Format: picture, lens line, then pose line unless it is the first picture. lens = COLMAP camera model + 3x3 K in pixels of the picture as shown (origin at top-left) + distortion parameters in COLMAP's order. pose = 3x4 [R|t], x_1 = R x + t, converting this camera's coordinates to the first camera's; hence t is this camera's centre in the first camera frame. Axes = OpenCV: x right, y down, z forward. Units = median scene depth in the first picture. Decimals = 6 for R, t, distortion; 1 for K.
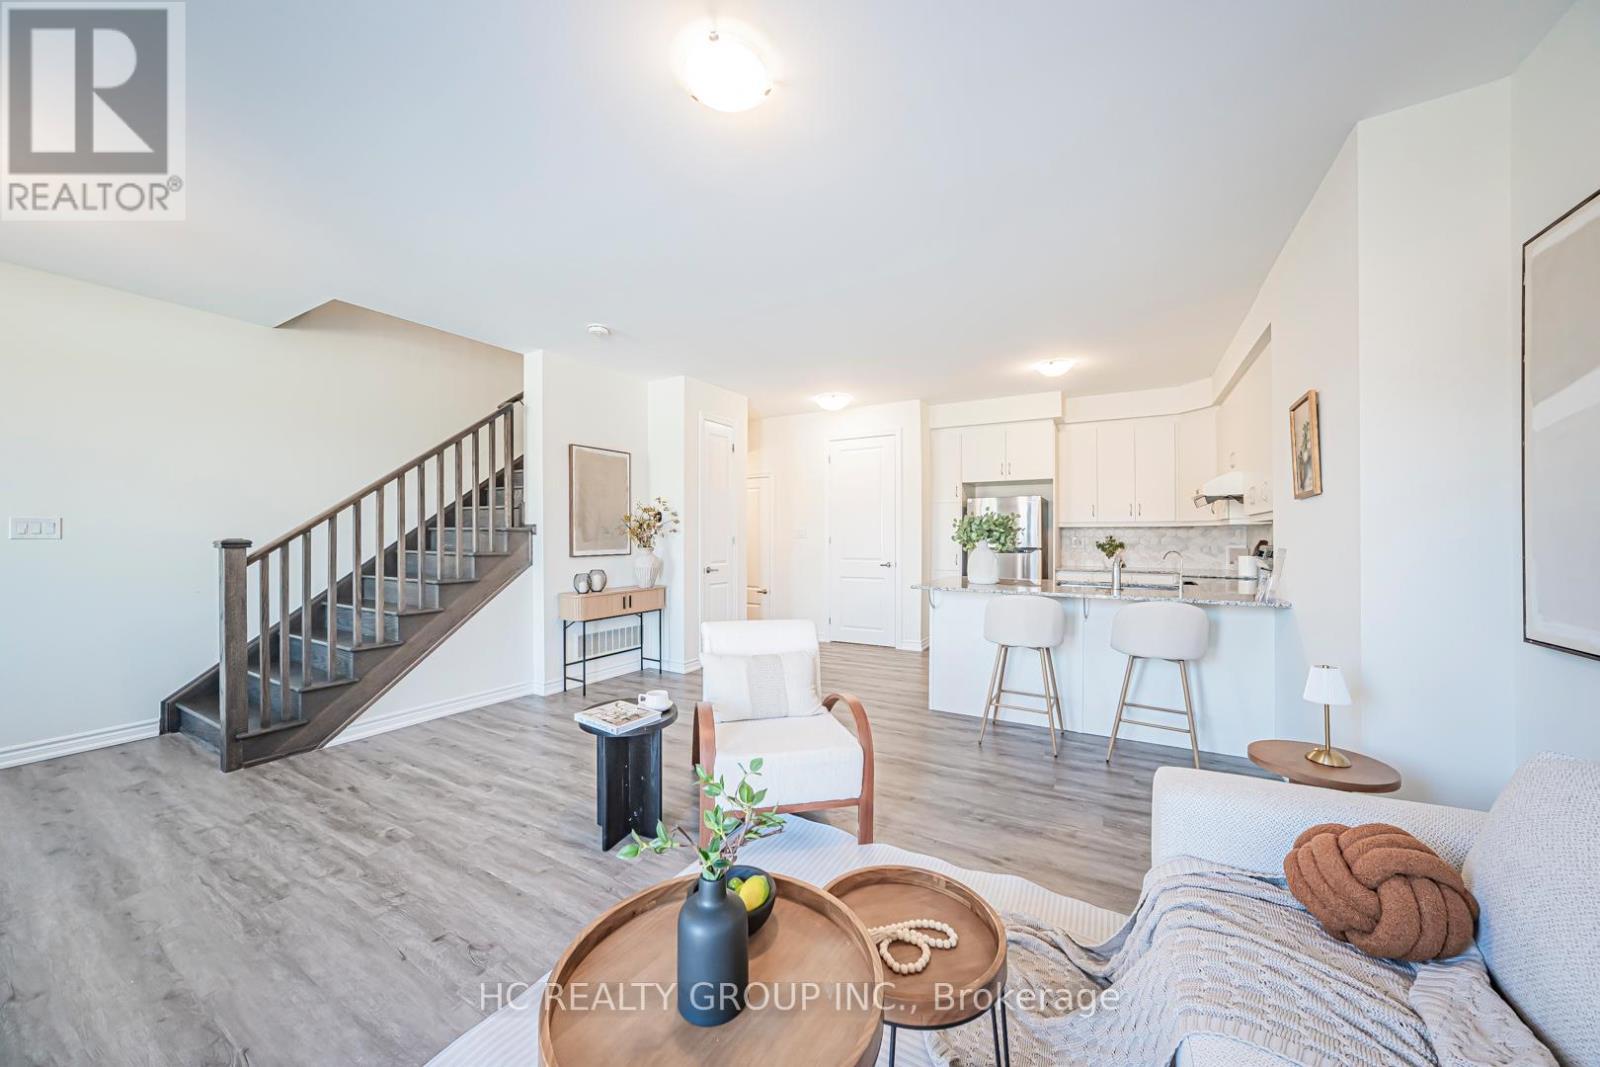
lens RADIAL K [[558.0, 0, 803.1], [0, 558.0, 535.5], [0, 0, 1]] dist [-0.024575, 0.007931]
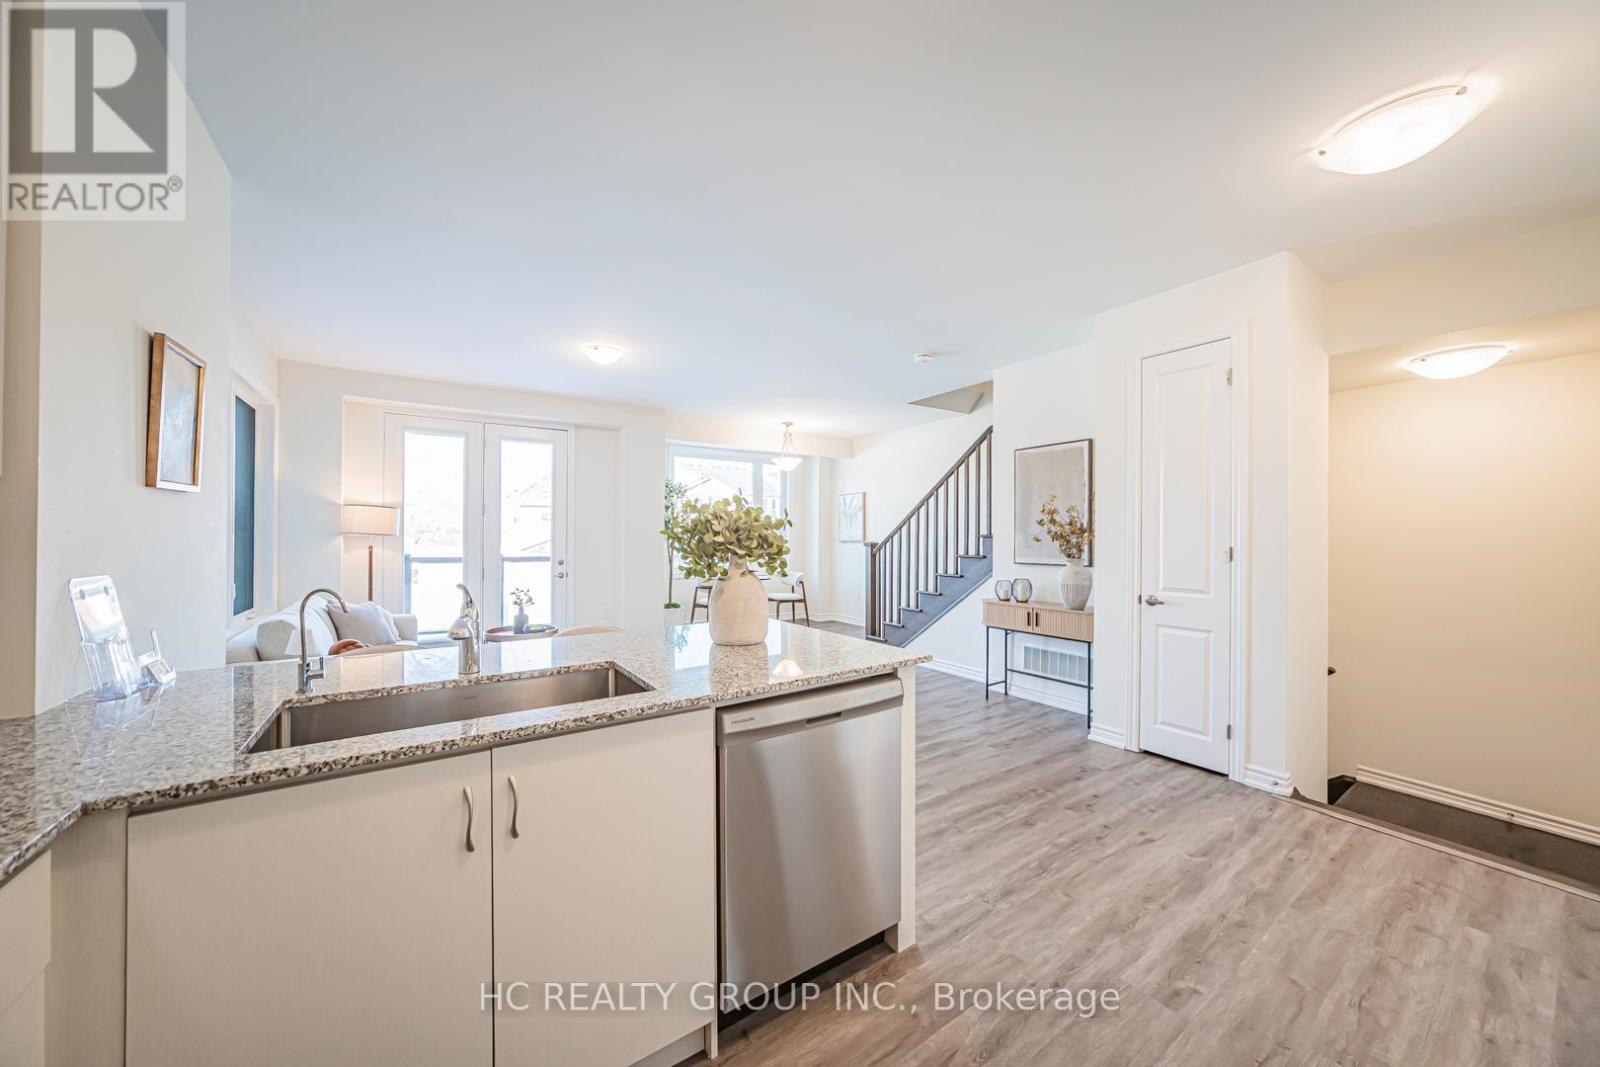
lens RADIAL K [[558.0, 0, 803.1], [0, 558.0, 535.5], [0, 0, 1]] dist [-0.024575, 0.007931]
pose [[-0.424470, -0.007347, -0.905412, 0.597480], [-0.009800, 0.999946, -0.003520, -0.004063], [0.905389, 0.007379, -0.424519, 0.999020]]
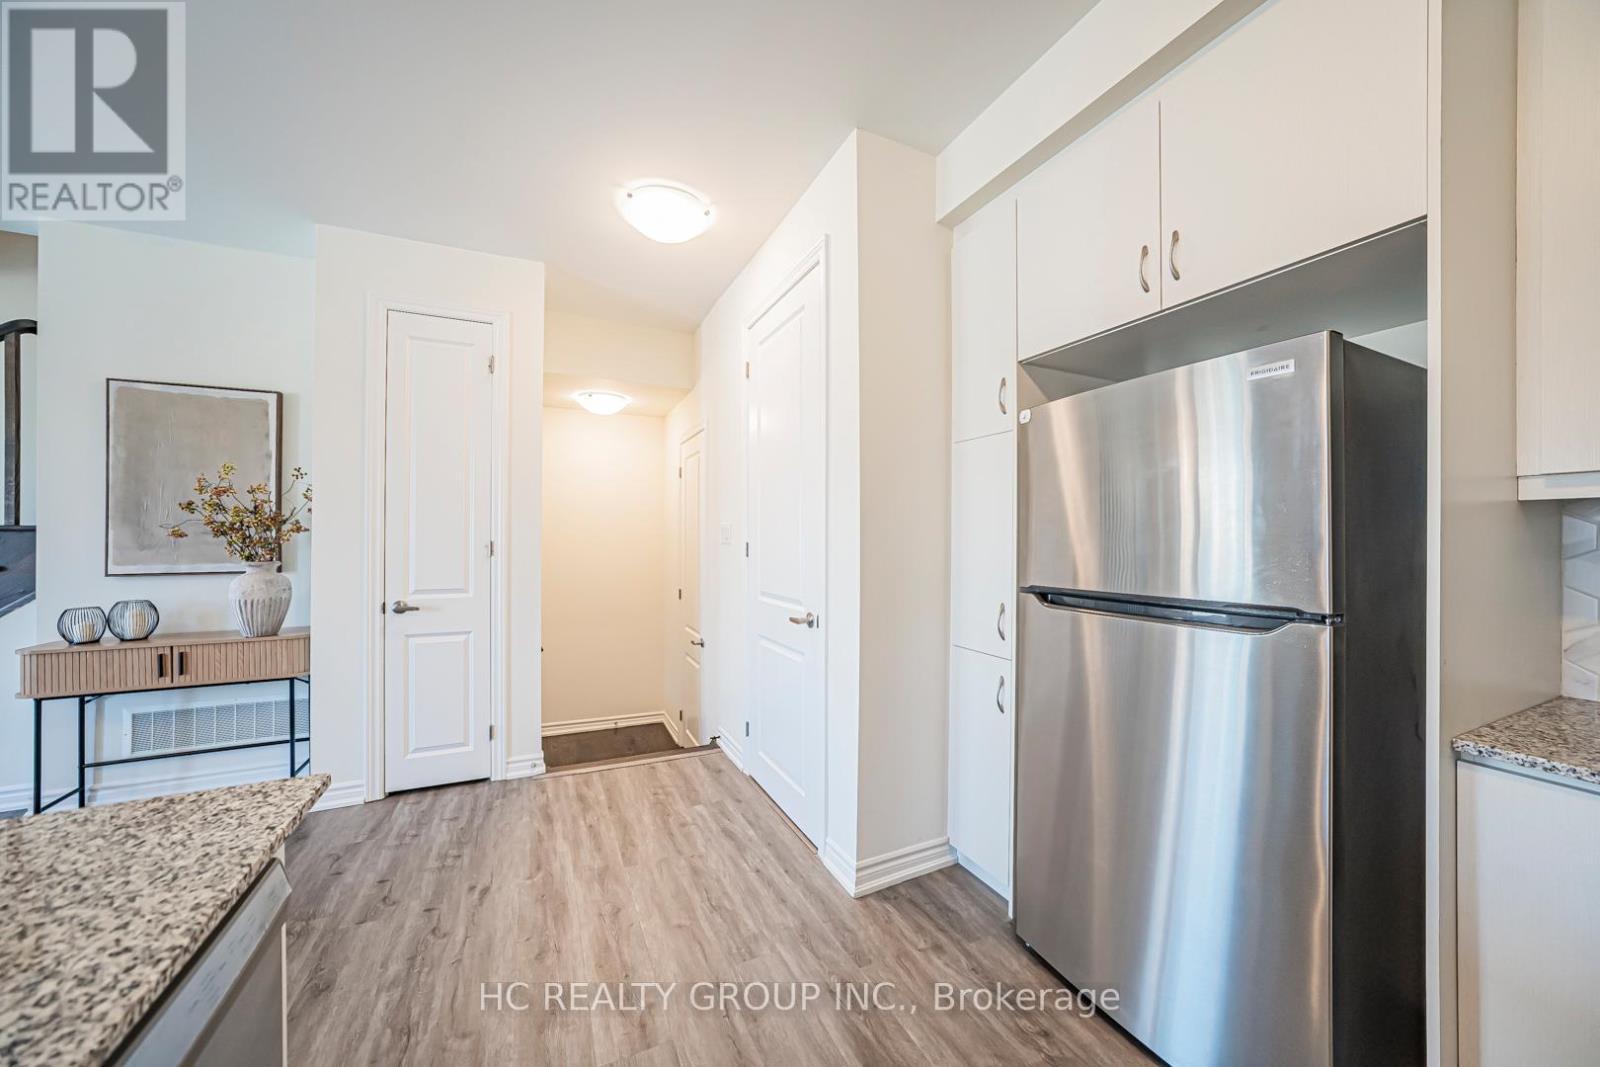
lens RADIAL K [[558.0, 0, 803.1], [0, 558.0, 535.5], [0, 0, 1]] dist [-0.024575, 0.007931]
pose [[0.824858, -0.002681, -0.565334, 0.455163], [-0.002049, 0.999968, -0.007733, -0.000207], [0.565337, 0.007537, 0.824826, 0.870591]]
